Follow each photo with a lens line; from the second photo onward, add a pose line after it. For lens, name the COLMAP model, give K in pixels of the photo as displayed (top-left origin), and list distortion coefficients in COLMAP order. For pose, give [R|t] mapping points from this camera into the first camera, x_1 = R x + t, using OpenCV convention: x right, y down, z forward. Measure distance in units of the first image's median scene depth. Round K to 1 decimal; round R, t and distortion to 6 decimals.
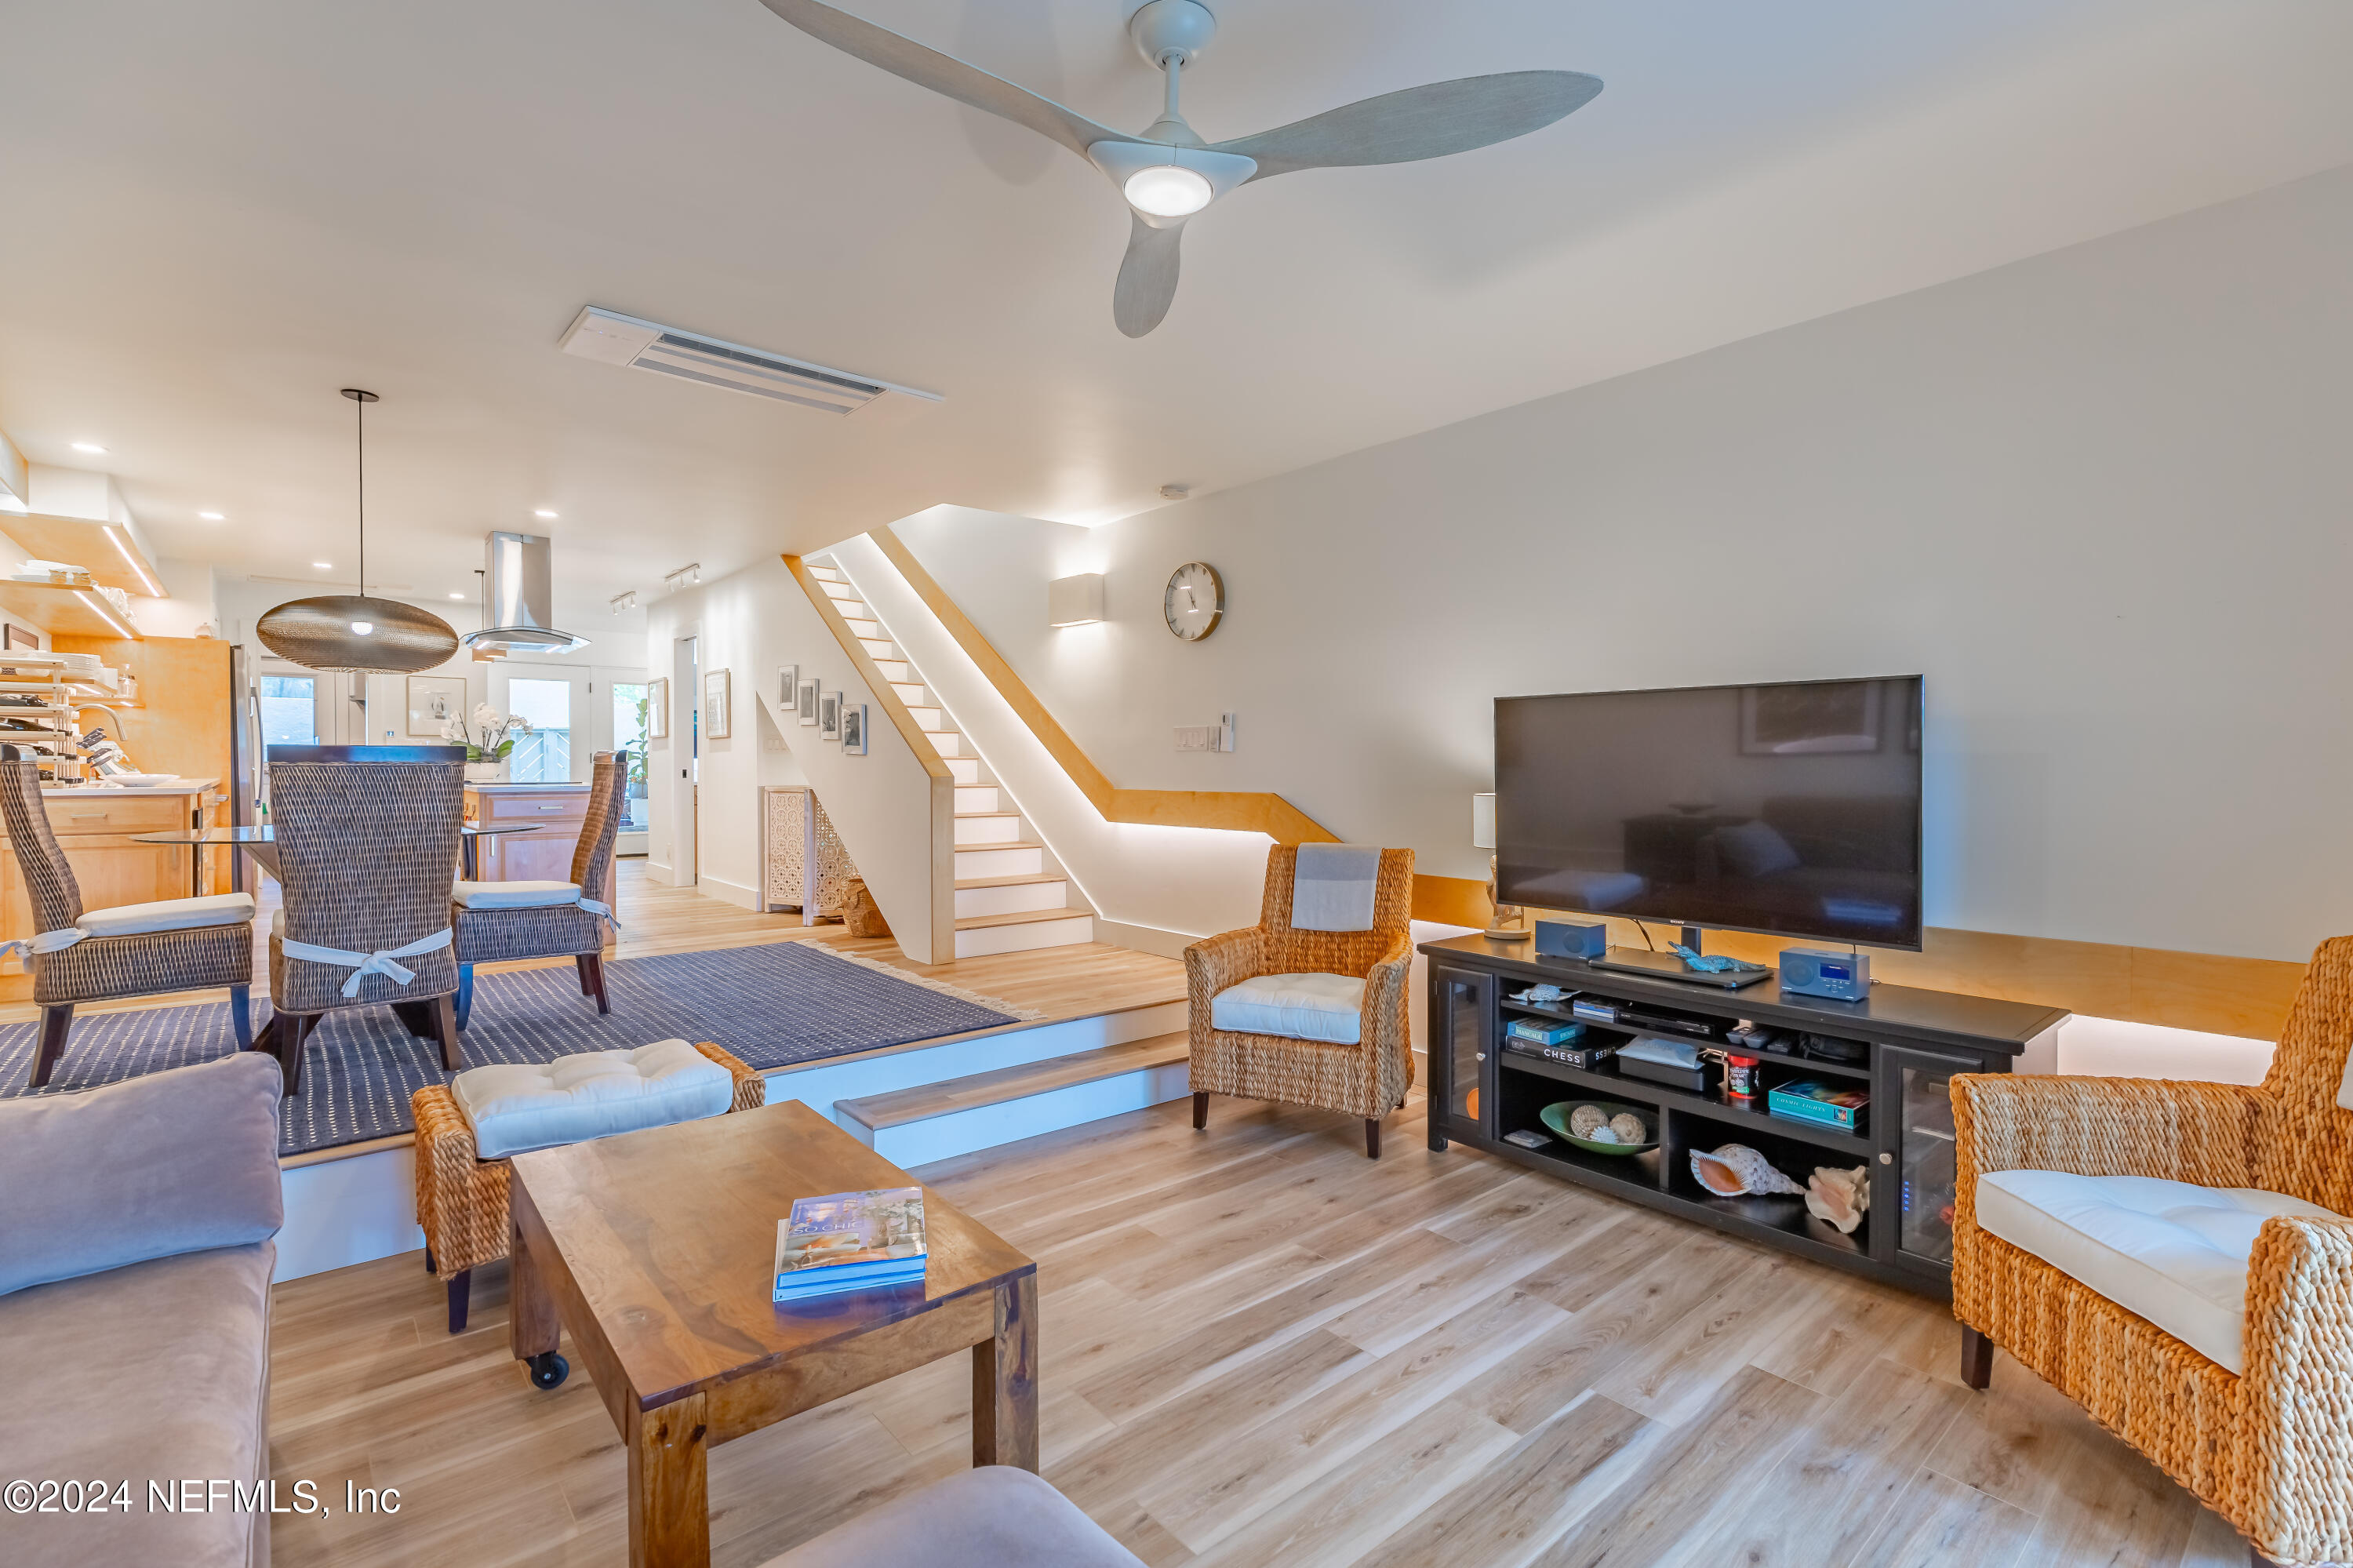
lens RADIAL K [[1057.4, 0, 1195.3], [0, 1057.4, 772.7], [0, 0, 1]] dist [0.006598, -0.002103]
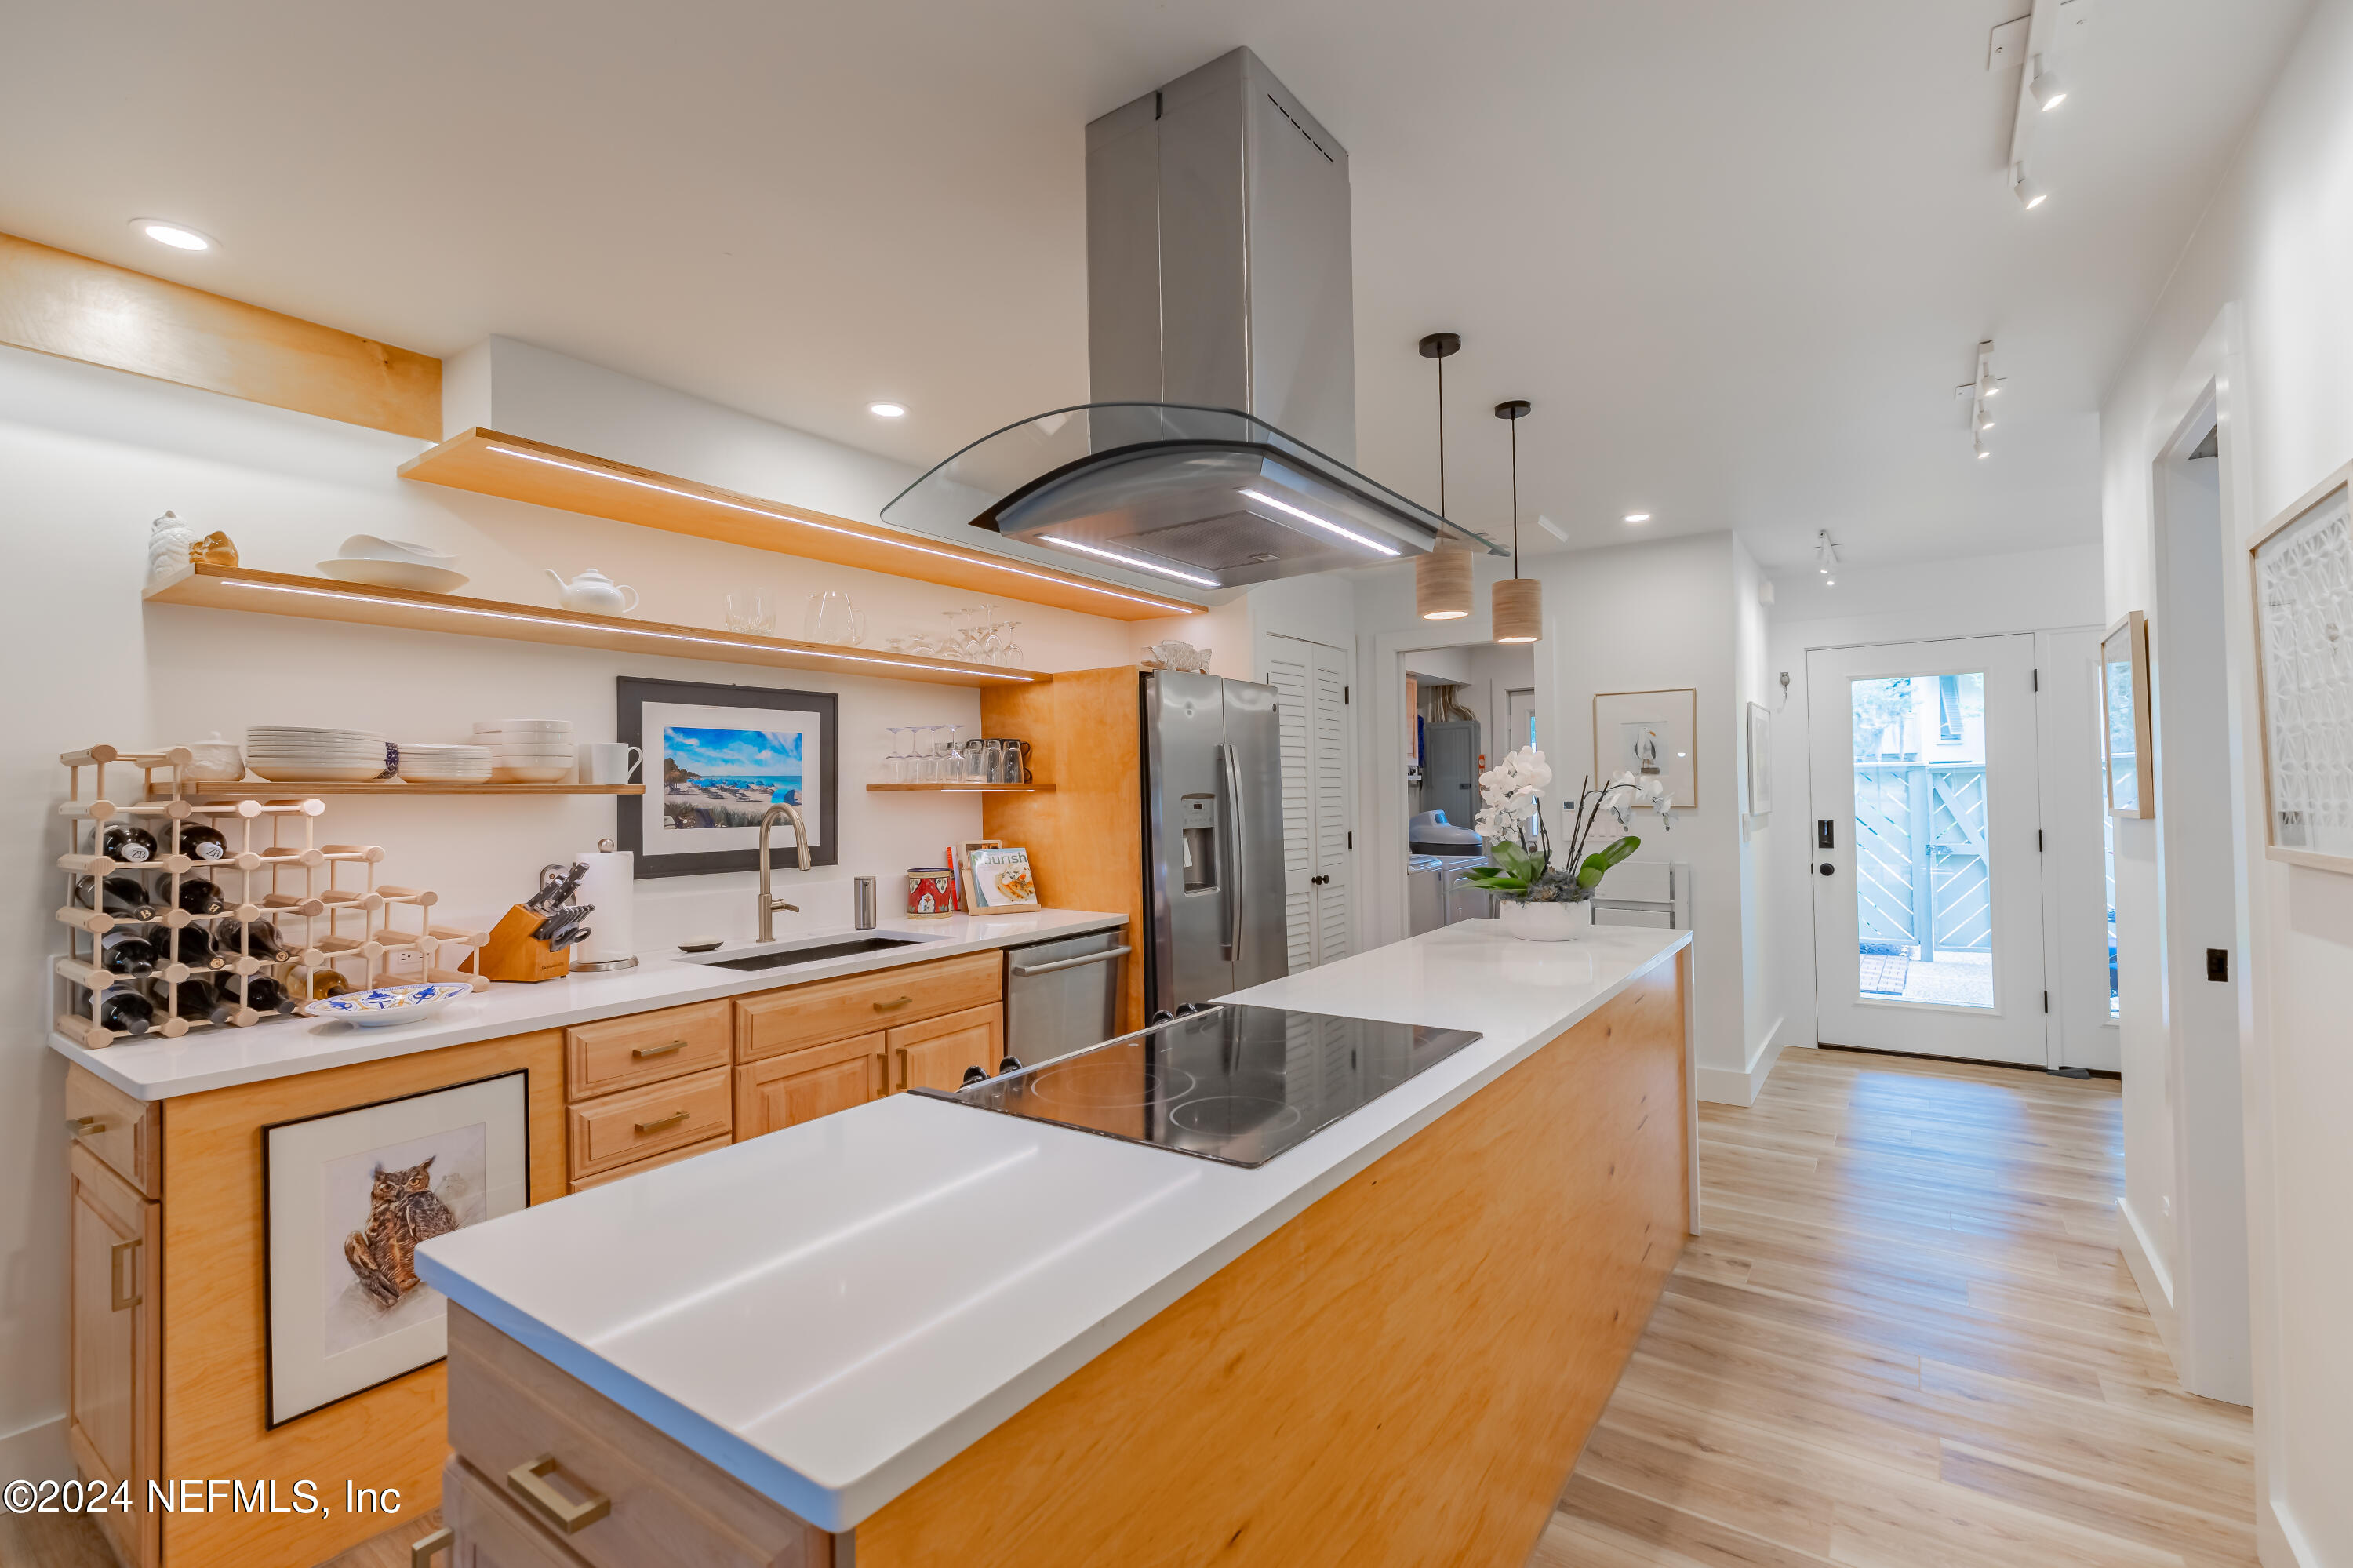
lens RADIAL K [[1057.4, 0, 1176.8], [0, 1057.4, 779.4], [0, 0, 1]] dist [0.006598, -0.002103]
pose [[0.252985, -0.025267, -0.967140, -0.717840], [0.012175, 0.999663, -0.022932, -0.099304], [0.967394, -0.005973, 0.253207, 1.673532]]
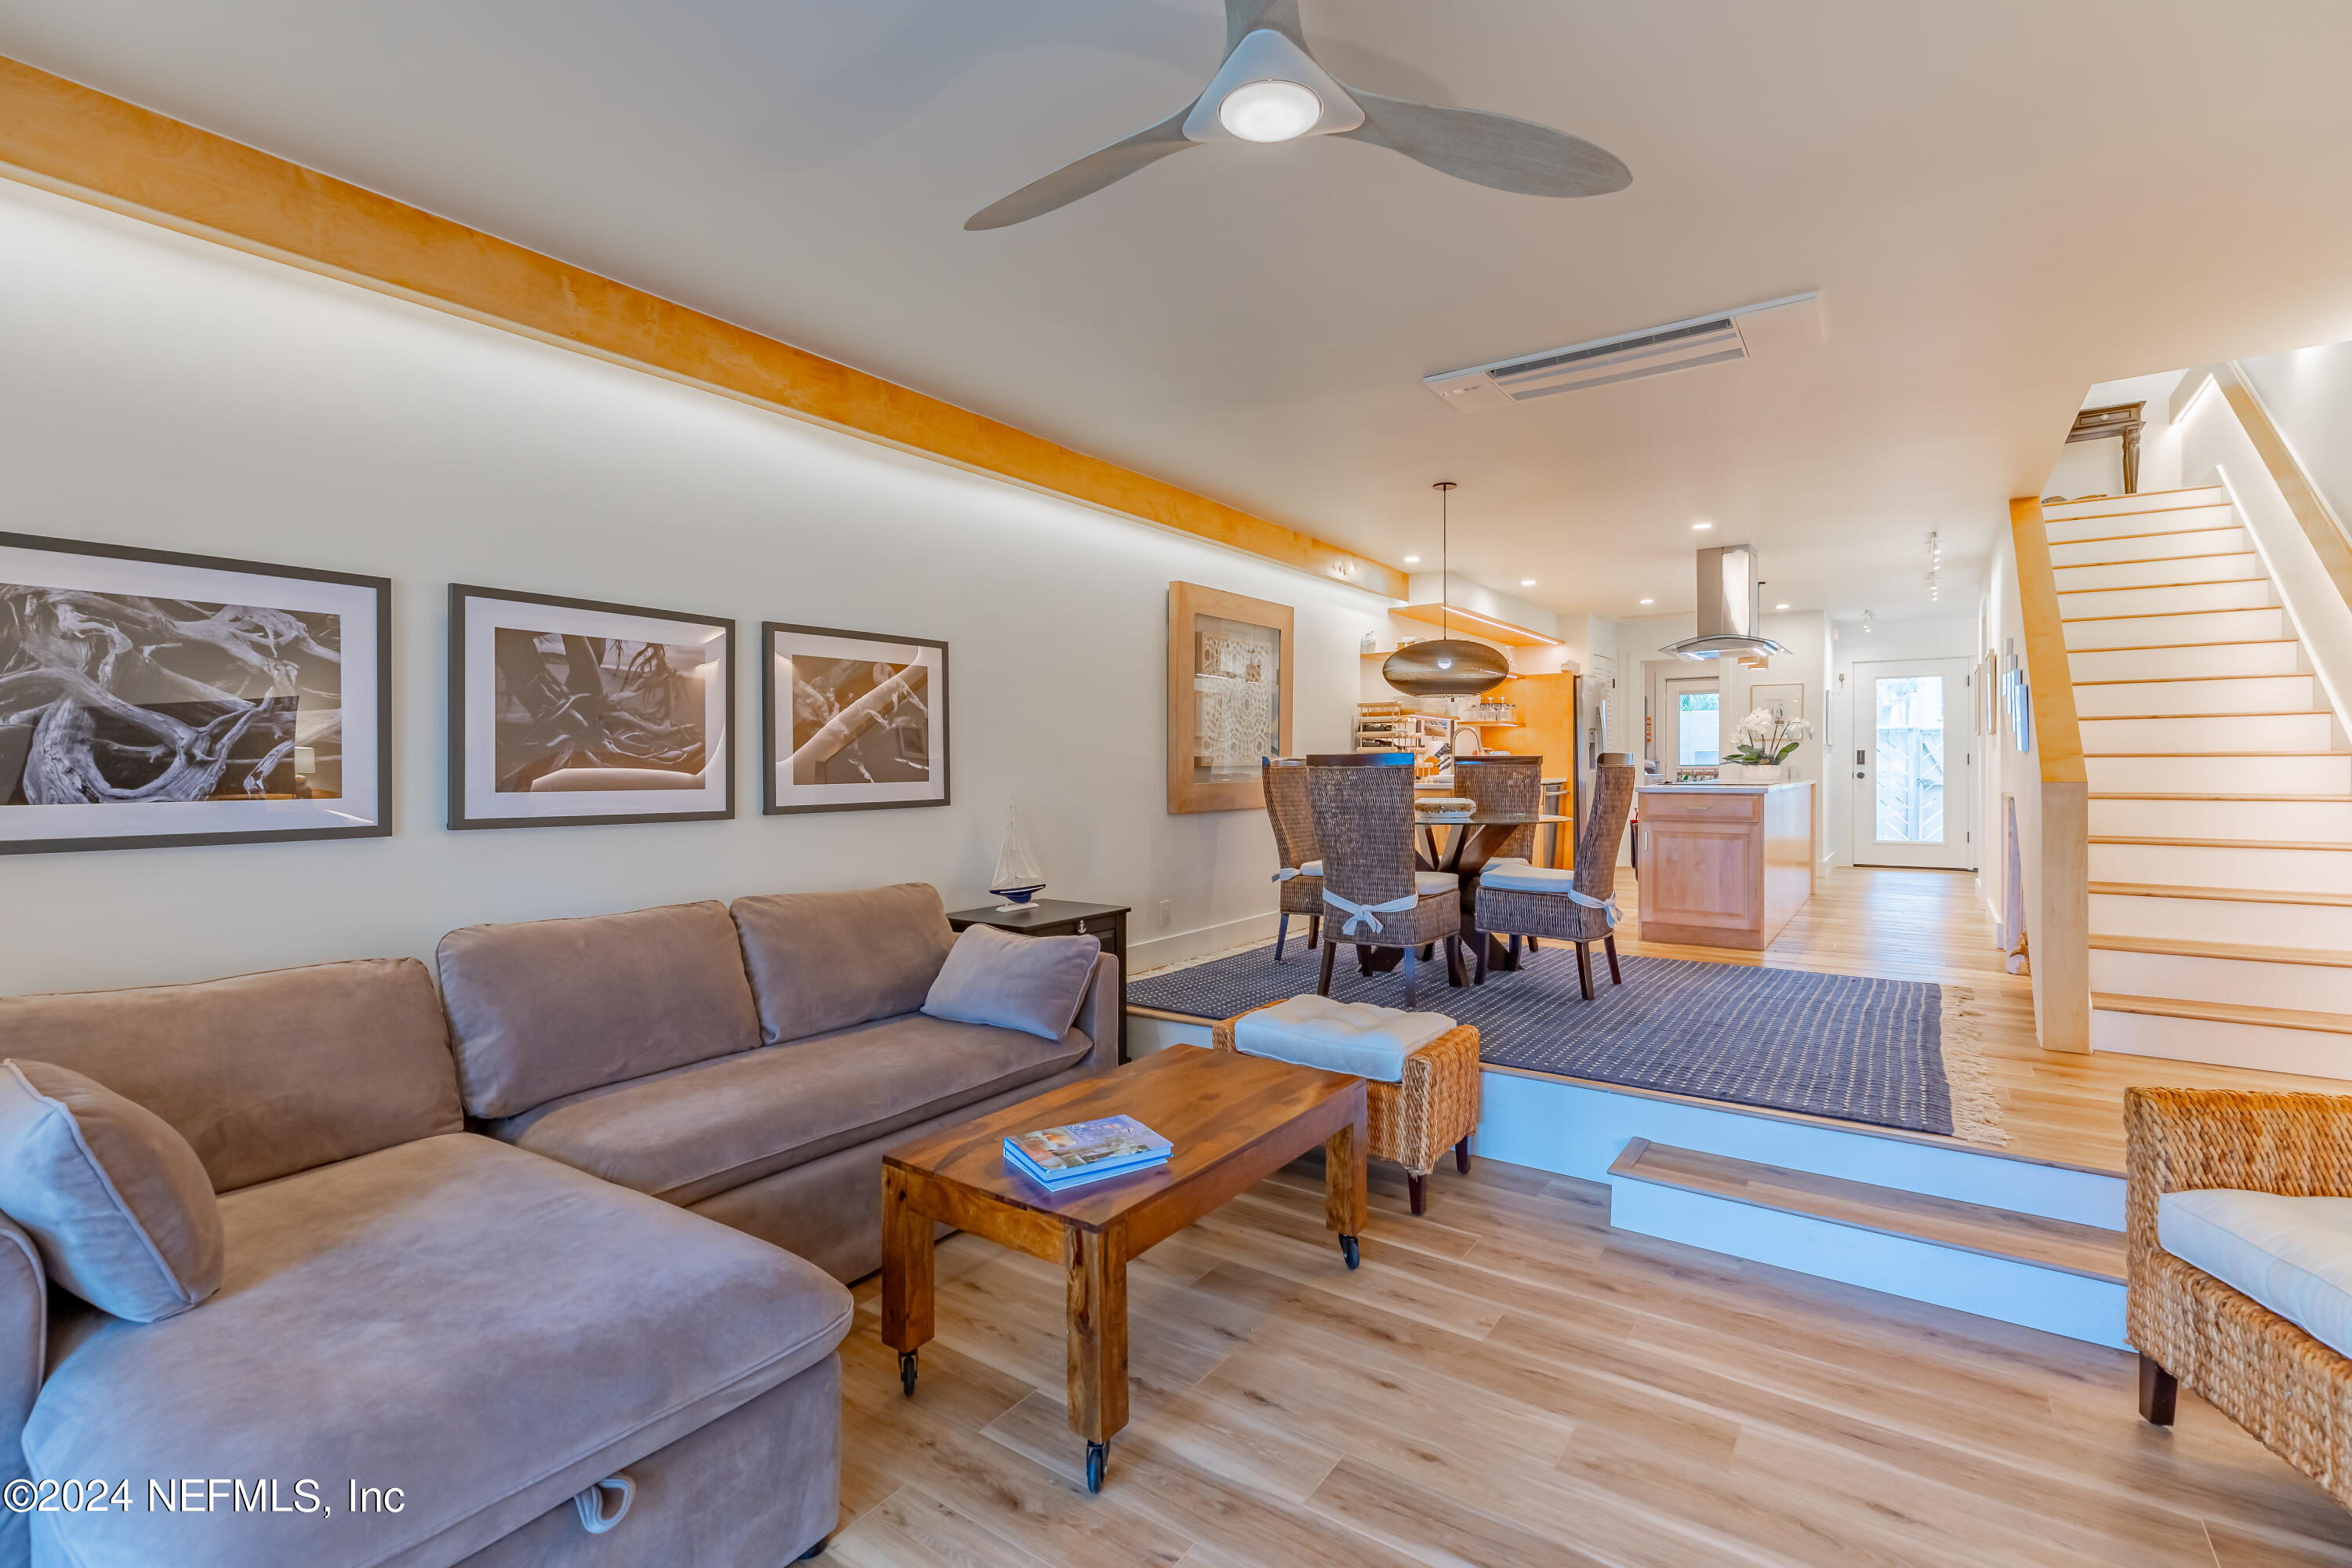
lens RADIAL K [[1056.9, 0, 1164.6], [0, 1056.9, 771.7], [0, 0, 1]] dist [0.006598, -0.002103]
pose [[0.241298, 0.000802, -0.970451, 0.431660], [-0.003200, 0.999995, 0.000031, -0.001408], [0.970446, 0.003098, 0.241300, 0.377586]]
